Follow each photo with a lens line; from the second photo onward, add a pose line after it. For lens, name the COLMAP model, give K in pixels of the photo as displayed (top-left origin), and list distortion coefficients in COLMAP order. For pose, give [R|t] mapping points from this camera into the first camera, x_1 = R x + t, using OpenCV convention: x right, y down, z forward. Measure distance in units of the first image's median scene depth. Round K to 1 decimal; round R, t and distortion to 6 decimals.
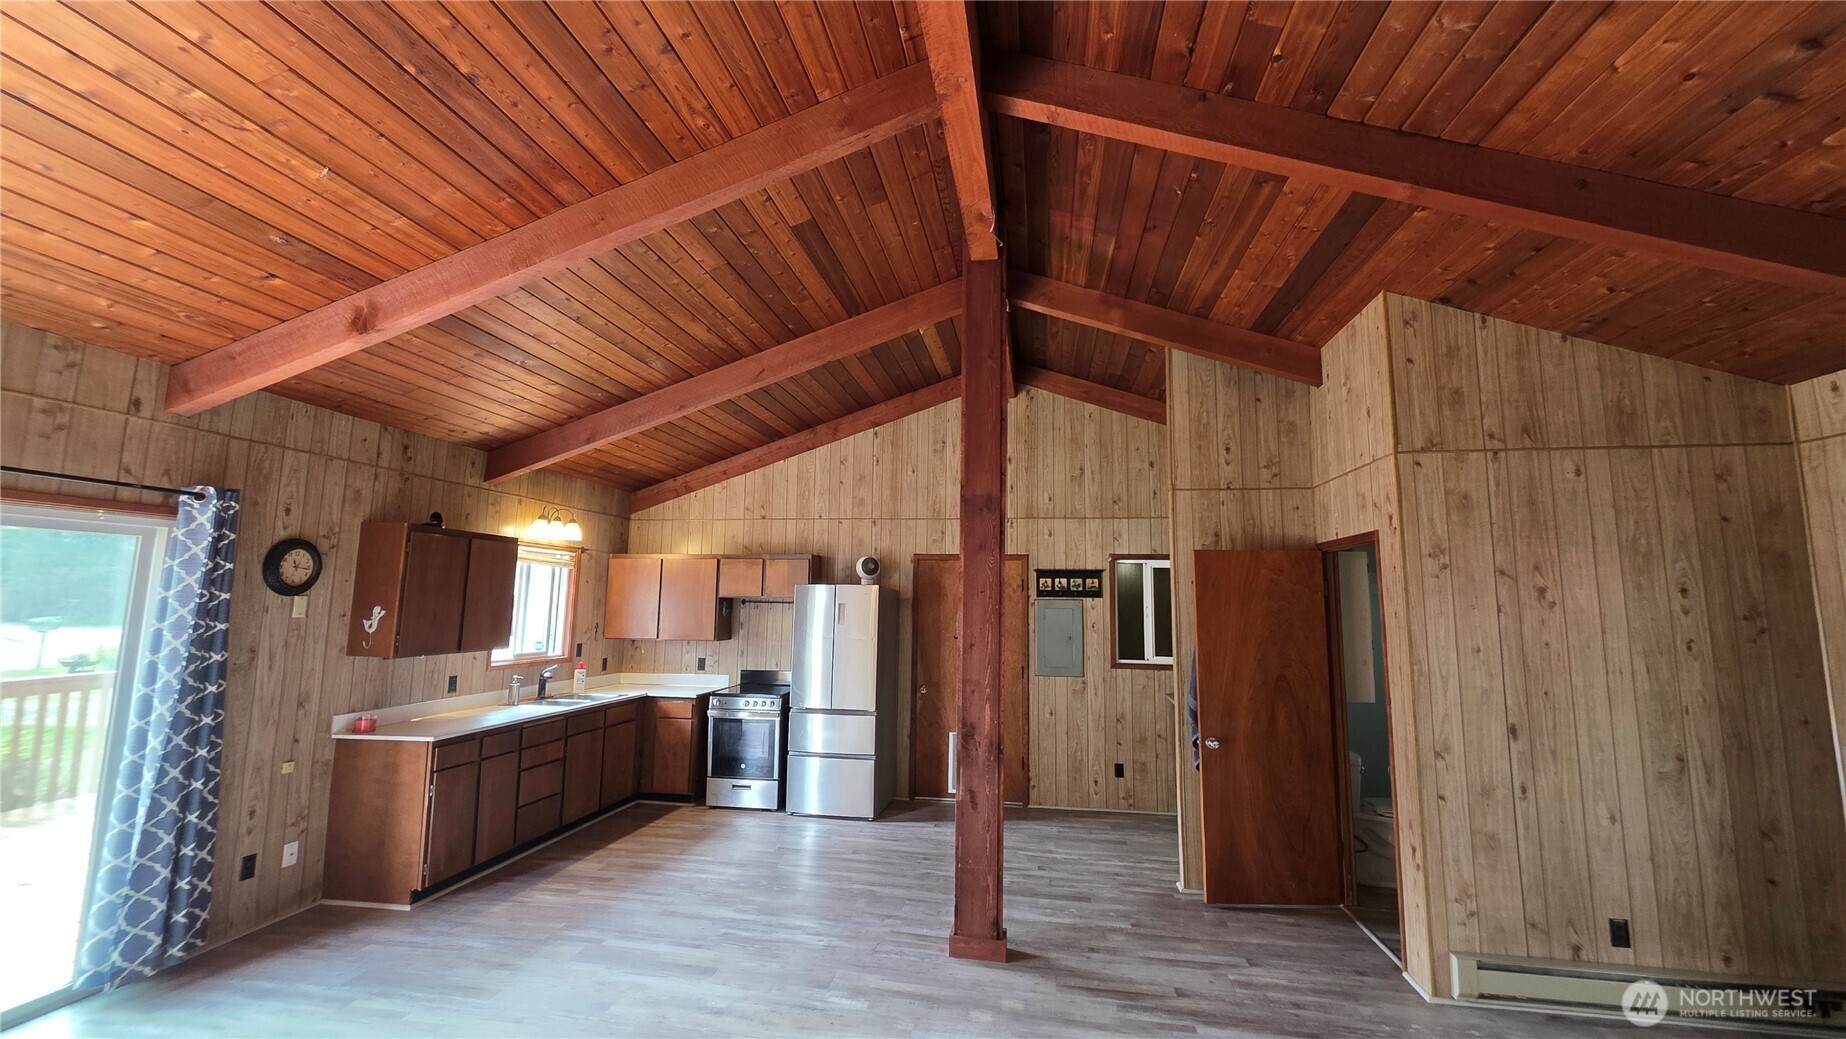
lens RADIAL K [[737.9, 0, 921.1], [0, 737.9, 511.5], [0, 0, 1]] dist [0.000102, -0.000016]
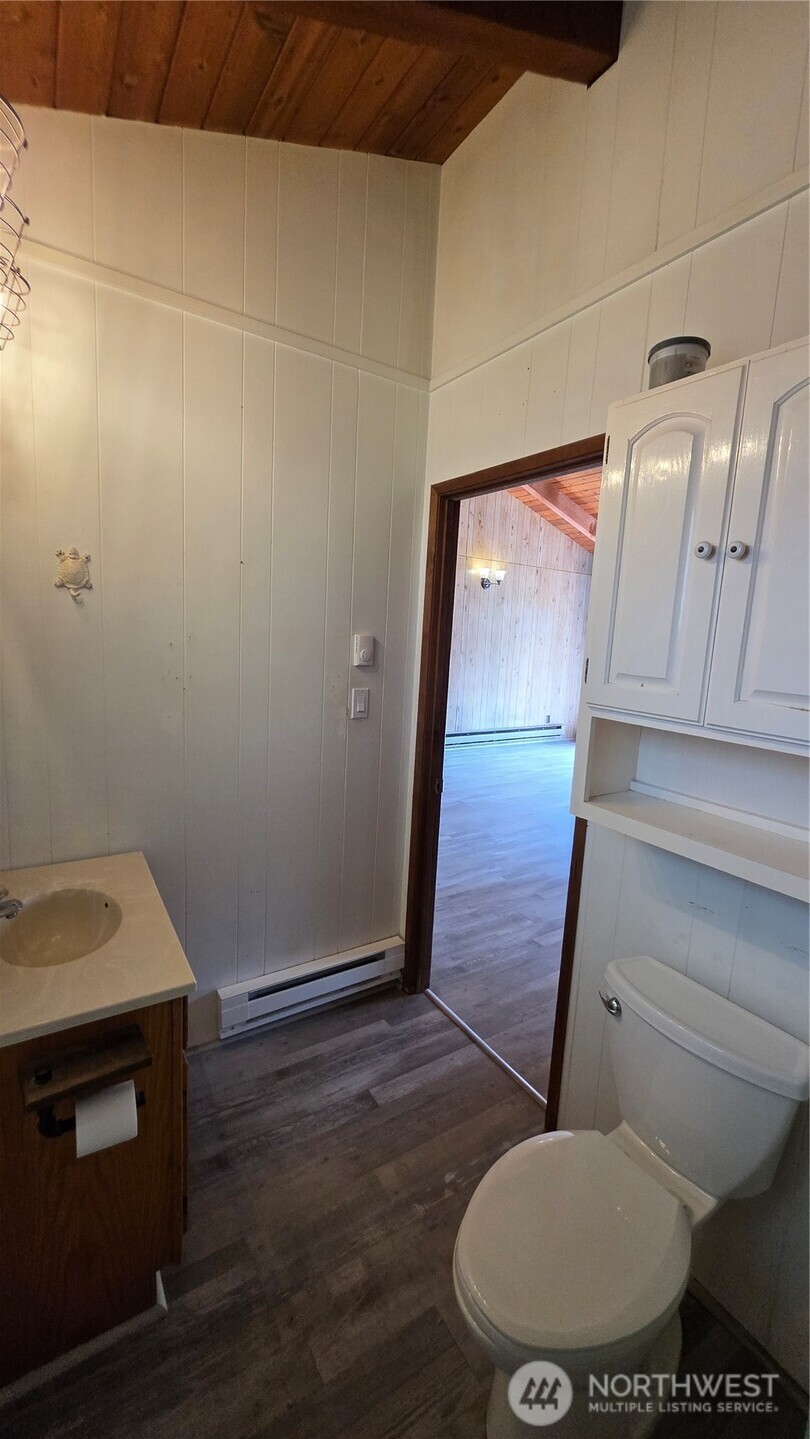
lens RADIAL K [[575.2, 0, 407.6], [0, 575.2, 720.7], [0, 0, 1]] dist [0.000102, -0.000016]
pose [[-0.741375, 0.058557, -0.668531, 0.846380], [0.028966, 0.998050, 0.055298, 0.178653], [0.670466, 0.021632, -0.741625, 1.120398]]
